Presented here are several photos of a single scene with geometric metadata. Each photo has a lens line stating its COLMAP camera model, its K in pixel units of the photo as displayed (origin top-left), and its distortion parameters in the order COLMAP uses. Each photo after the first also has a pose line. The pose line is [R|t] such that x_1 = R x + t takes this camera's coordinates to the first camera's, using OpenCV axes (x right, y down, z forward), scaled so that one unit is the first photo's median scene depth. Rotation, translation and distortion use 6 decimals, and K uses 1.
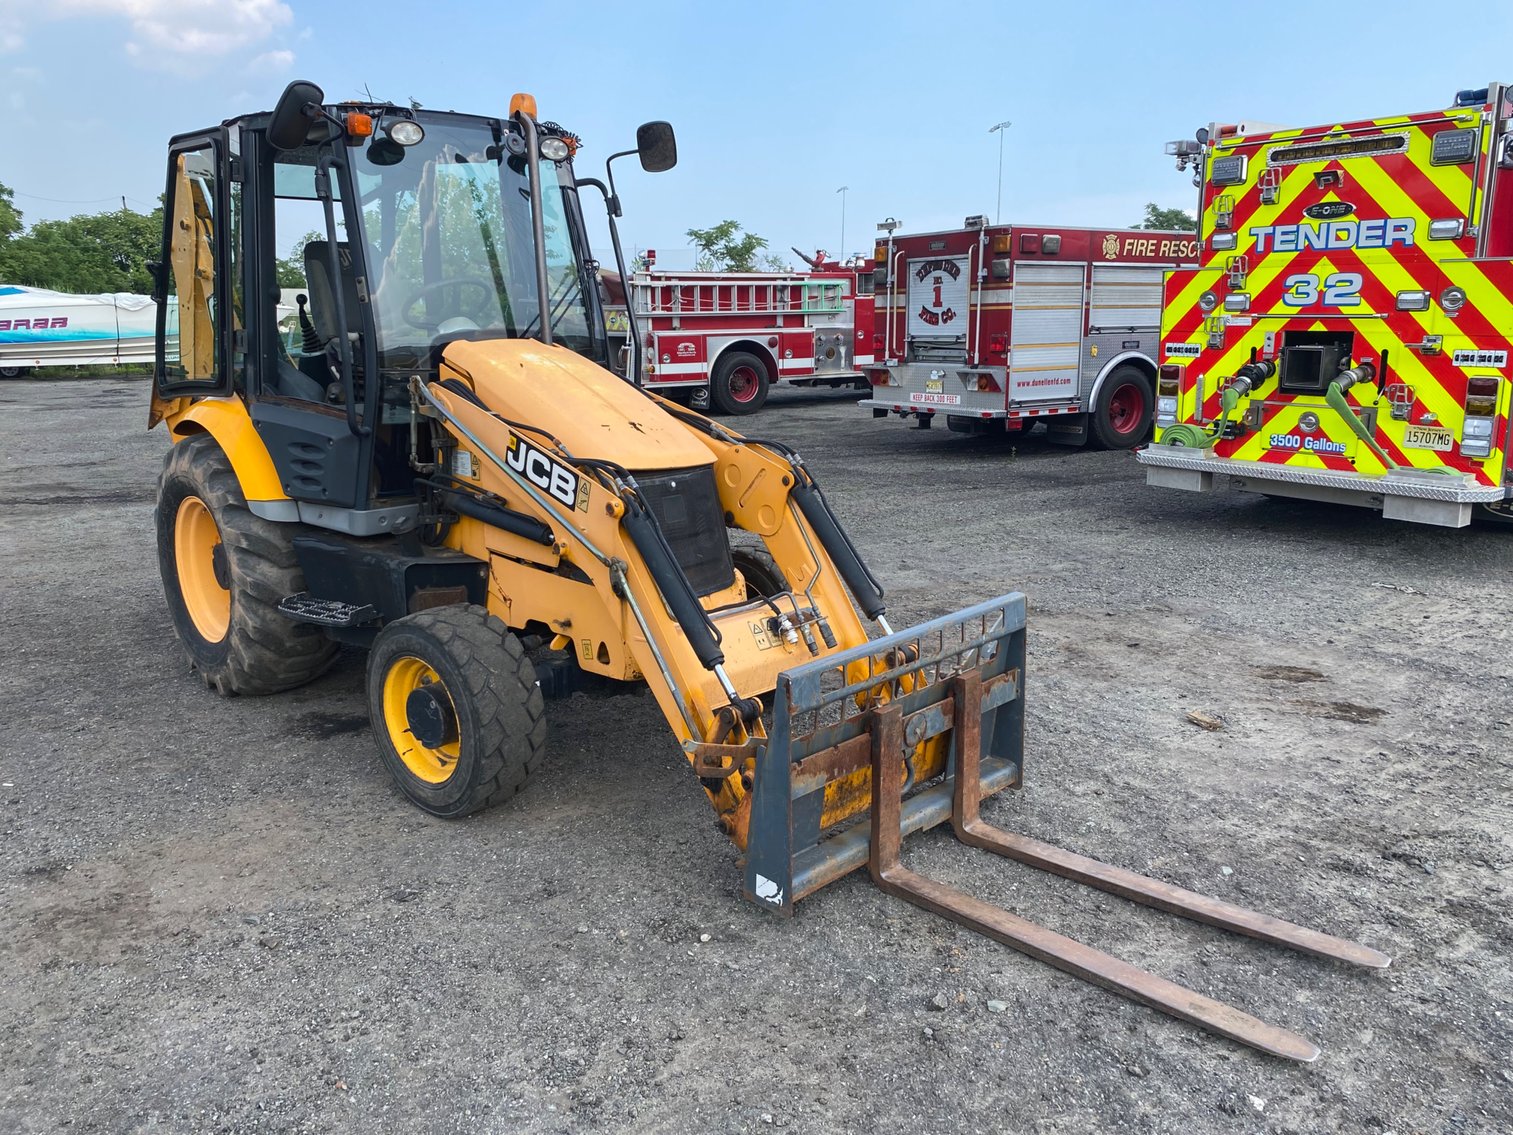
lens RADIAL K [[1136.5, 0, 756.5], [0, 1136.5, 567.5], [0, 0, 1]] dist [0.042827, -0.045410]
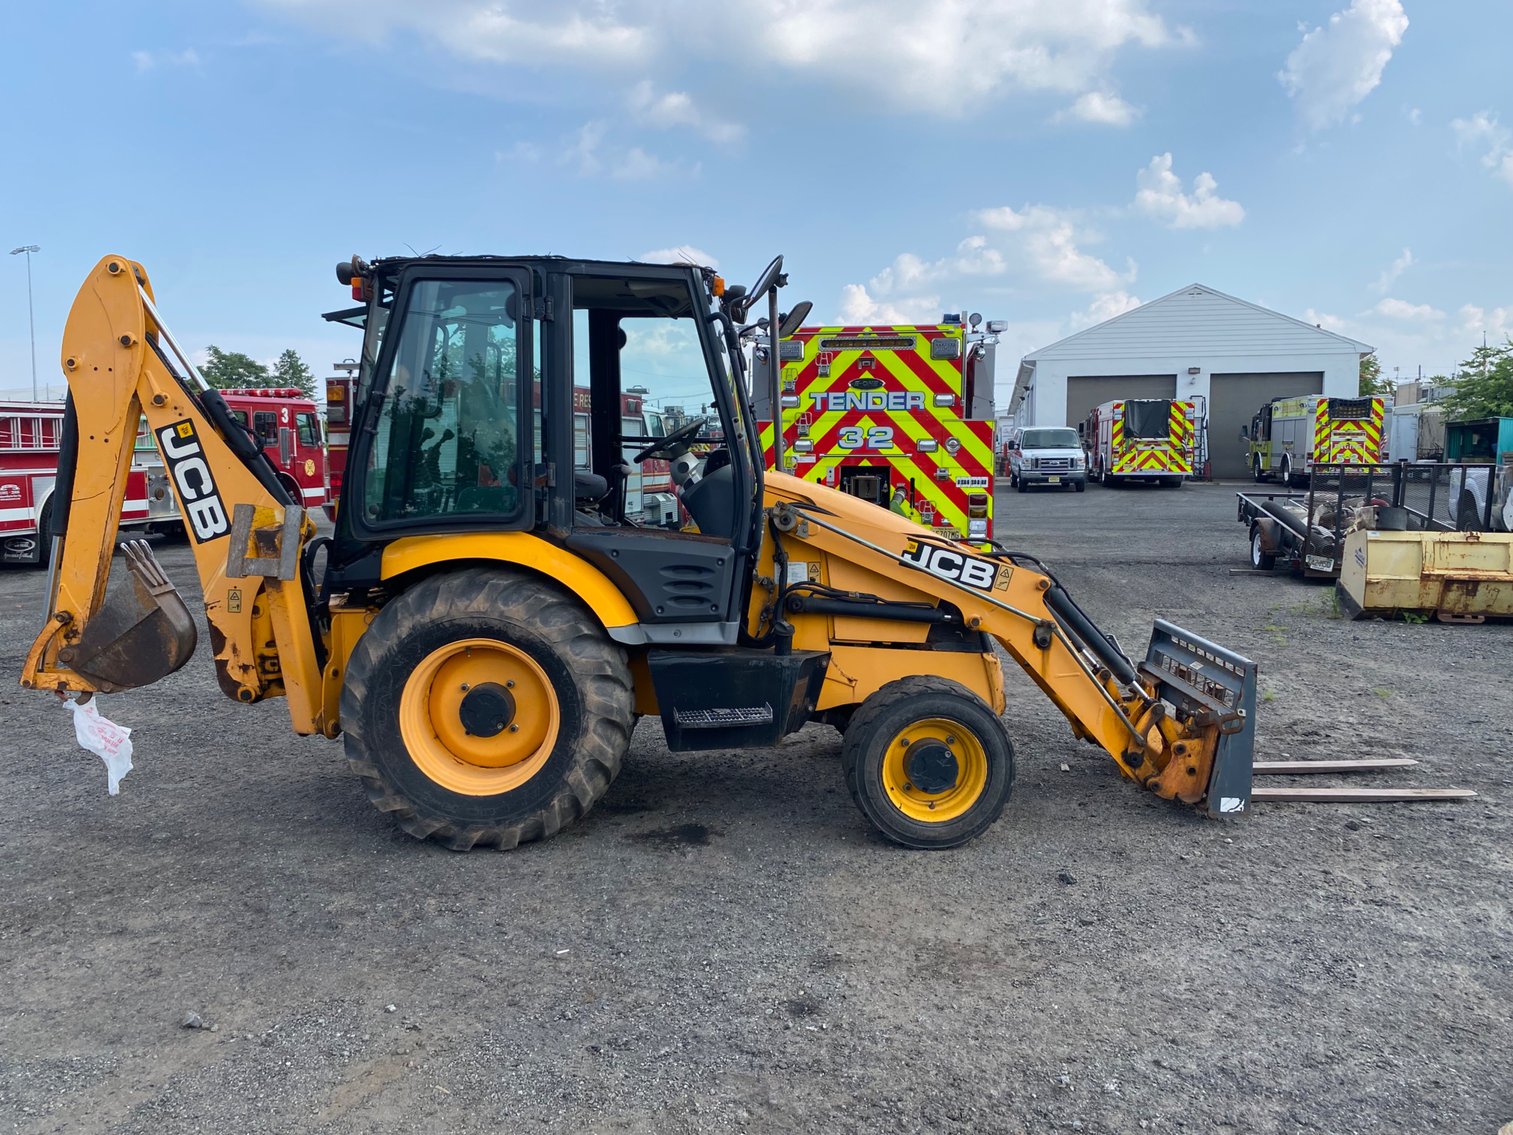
lens RADIAL K [[1128.6, 0, 750.7], [0, 1128.6, 583.9], [0, 0, 1]] dist [0.089459, -0.134252]
pose [[0.710915, -0.076392, 0.699117, -0.611475], [0.150216, 0.987636, -0.044833, -0.019331], [-0.687048, 0.136892, 0.713600, 0.112276]]
